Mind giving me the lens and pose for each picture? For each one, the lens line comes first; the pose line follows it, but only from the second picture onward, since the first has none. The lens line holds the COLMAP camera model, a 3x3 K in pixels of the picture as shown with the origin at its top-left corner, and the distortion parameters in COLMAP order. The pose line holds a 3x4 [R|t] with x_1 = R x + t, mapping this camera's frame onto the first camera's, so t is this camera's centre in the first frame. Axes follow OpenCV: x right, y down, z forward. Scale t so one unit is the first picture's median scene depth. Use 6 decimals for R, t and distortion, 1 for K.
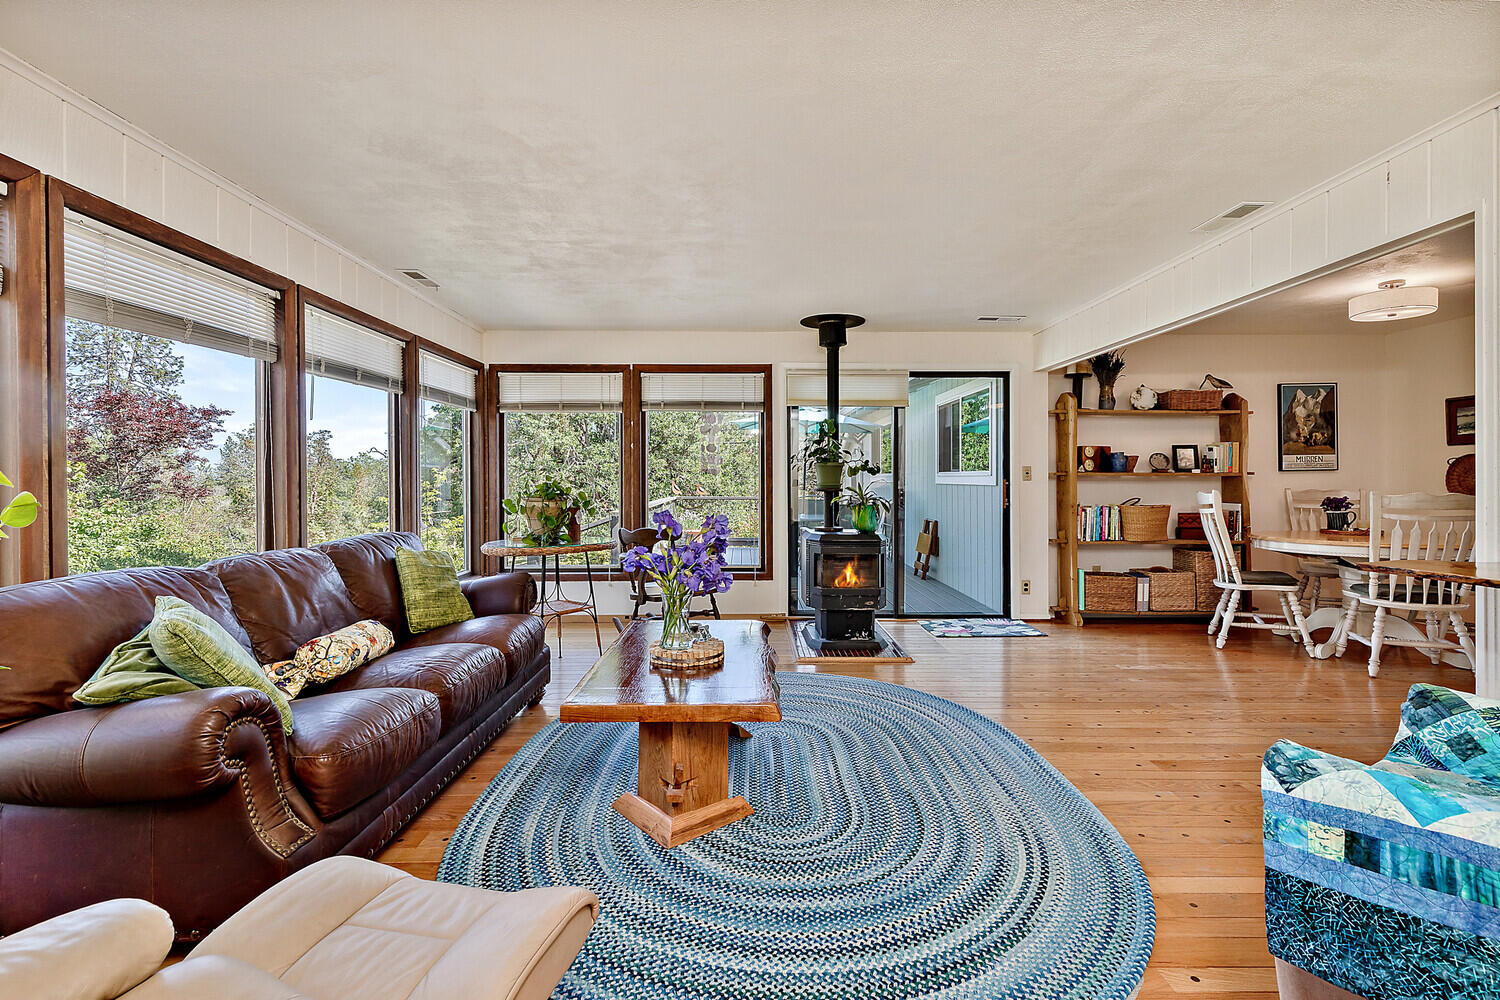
lens RADIAL K [[684.9, 0, 756.0], [0, 684.9, 479.6], [0, 0, 1]] dist [0.008470, -0.001162]
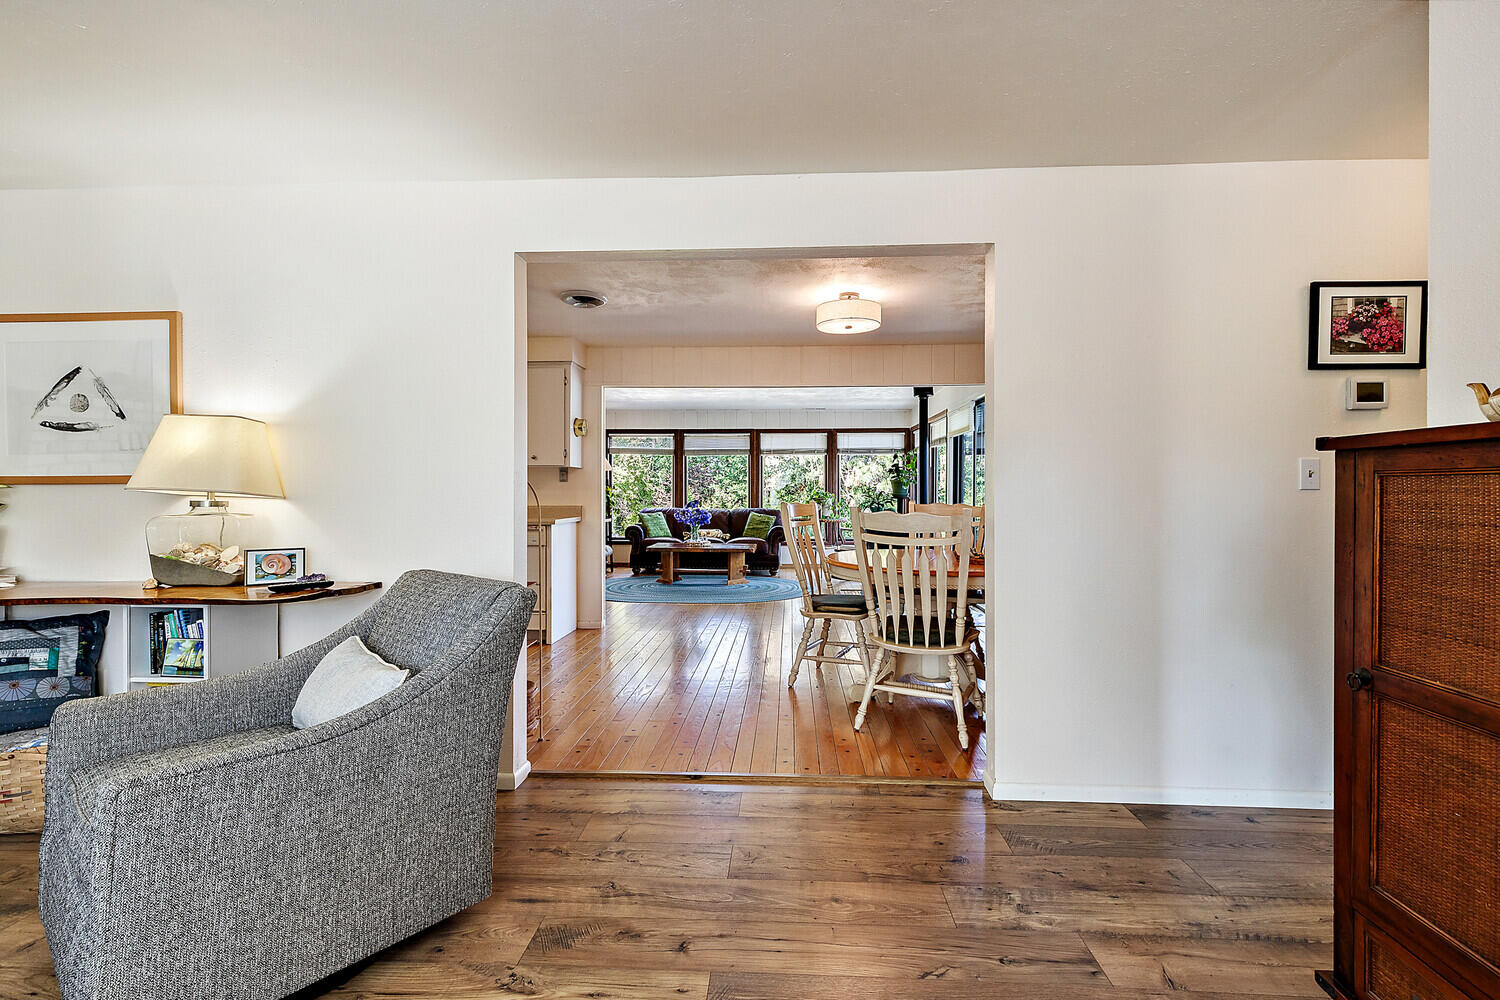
lens RADIAL K [[684.9, 0, 765.5], [0, 684.9, 489.5], [0, 0, 1]] dist [0.008470, -0.001162]
pose [[-0.050573, 0.000936, -0.998720, 1.856314], [0.000655, 0.999999, 0.000904, -0.003385], [0.998720, -0.000608, -0.050573, 0.890676]]
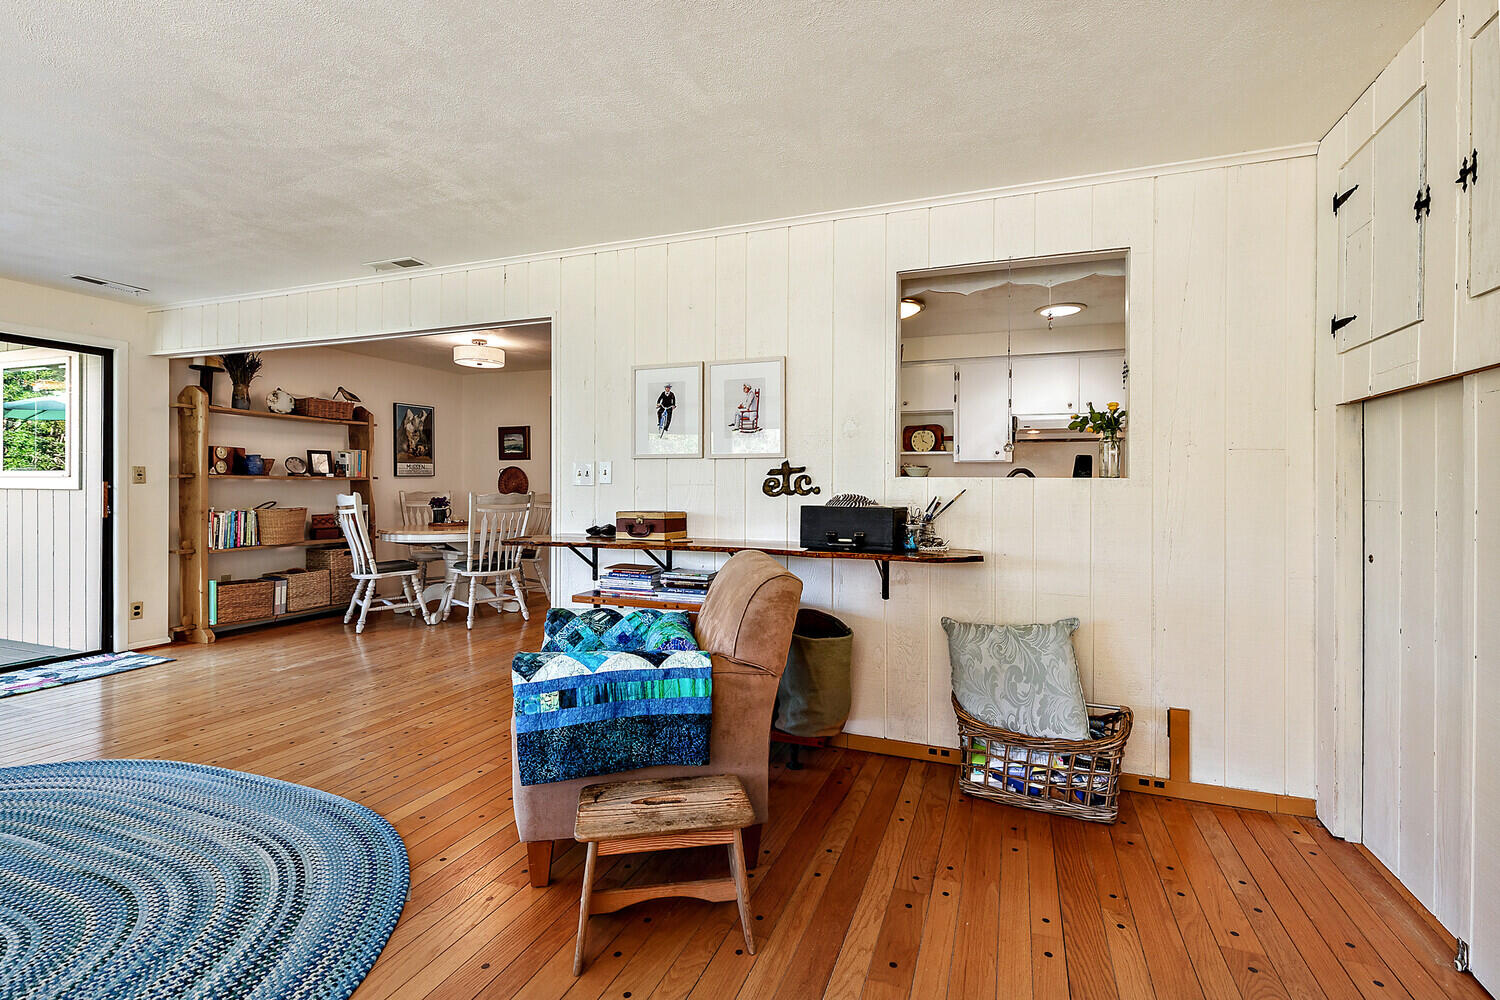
lens RADIAL K [[684.9, 0, 748.9], [0, 684.9, 478.8], [0, 0, 1]] dist [0.008470, -0.001162]
pose [[0.377773, 0.009432, 0.925850, -0.133951], [-0.002997, 0.999955, -0.008965, 0.001209], [-0.925893, 0.000612, 0.377784, -0.015492]]
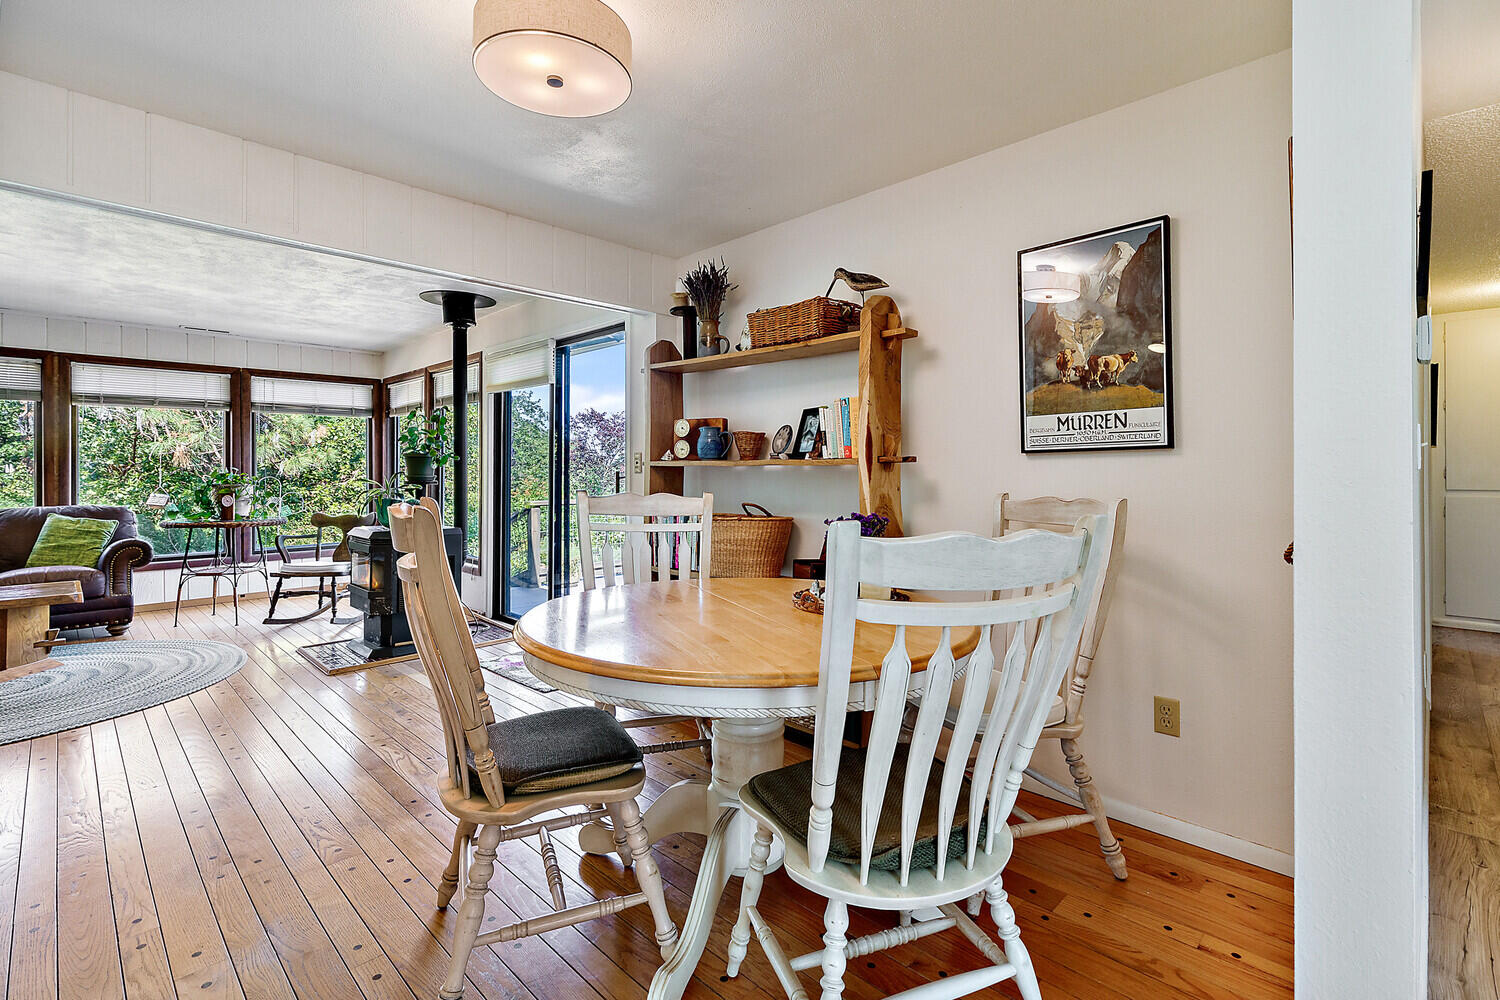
lens RADIAL K [[684.9, 0, 746.0], [0, 684.9, 468.0], [0, 0, 1]] dist [0.008470, -0.001162]
pose [[0.700791, -0.000856, -0.713366, 1.230024], [-0.001317, 0.999996, -0.002494, -0.003027], [0.713365, 0.002688, 0.700788, 0.751576]]
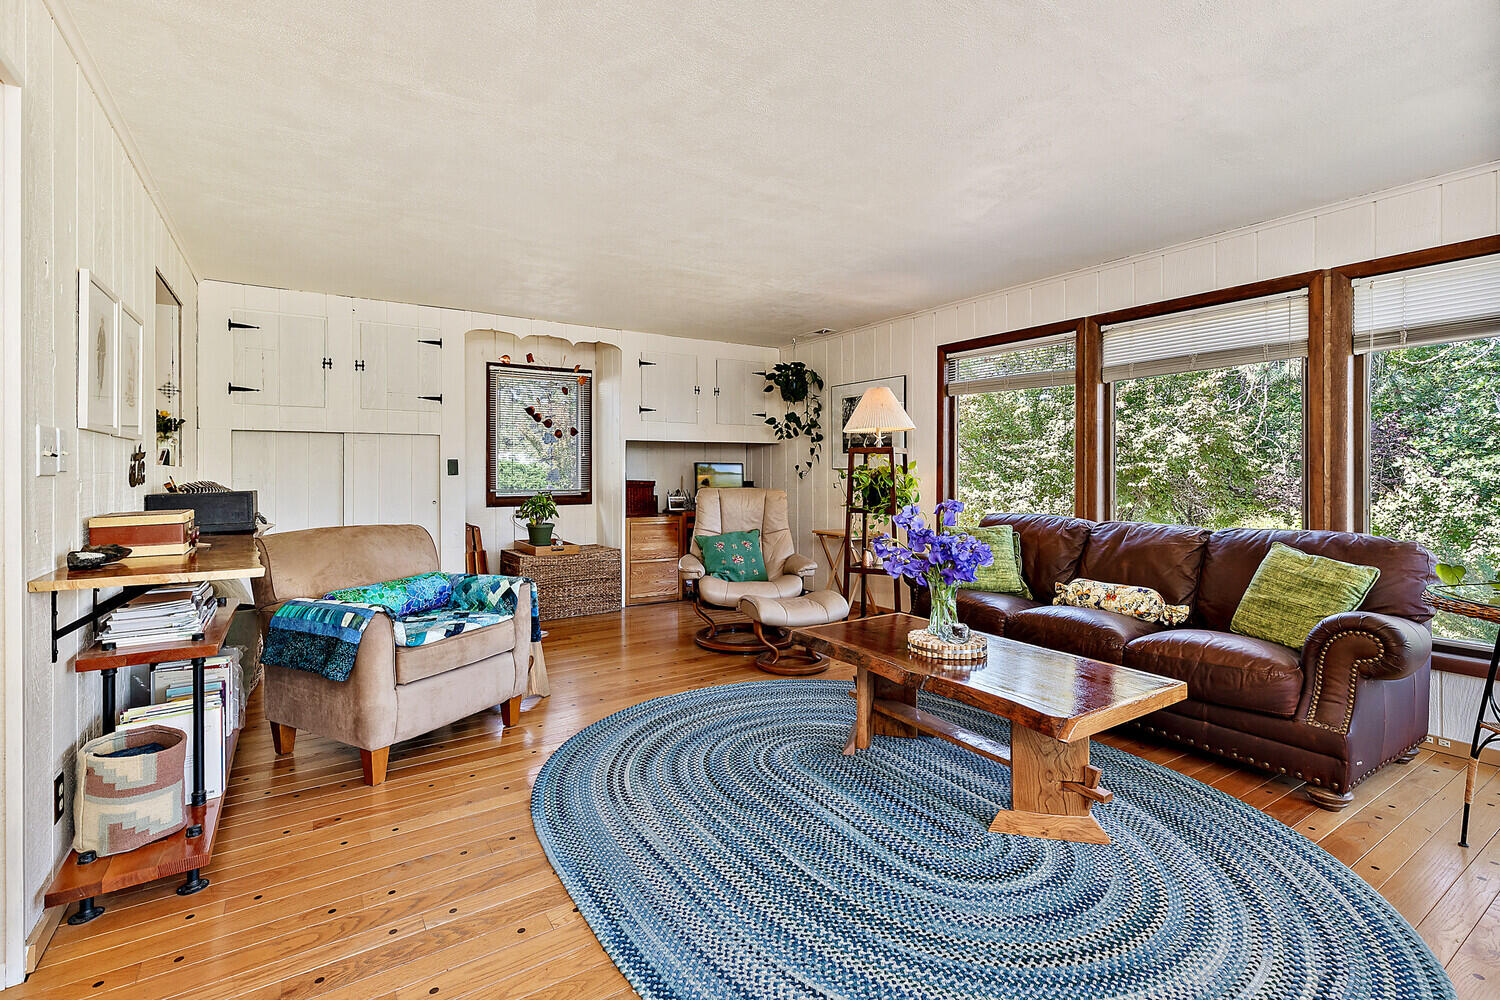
lens RADIAL K [[684.9, 0, 754.8], [0, 684.9, 477.2], [0, 0, 1]] dist [0.008470, -0.001162]
pose [[-0.841478, 0.009170, -0.540213, 0.404001], [0.004550, 0.999941, 0.009887, -0.001920], [0.540272, 0.005861, -0.841470, 1.018964]]
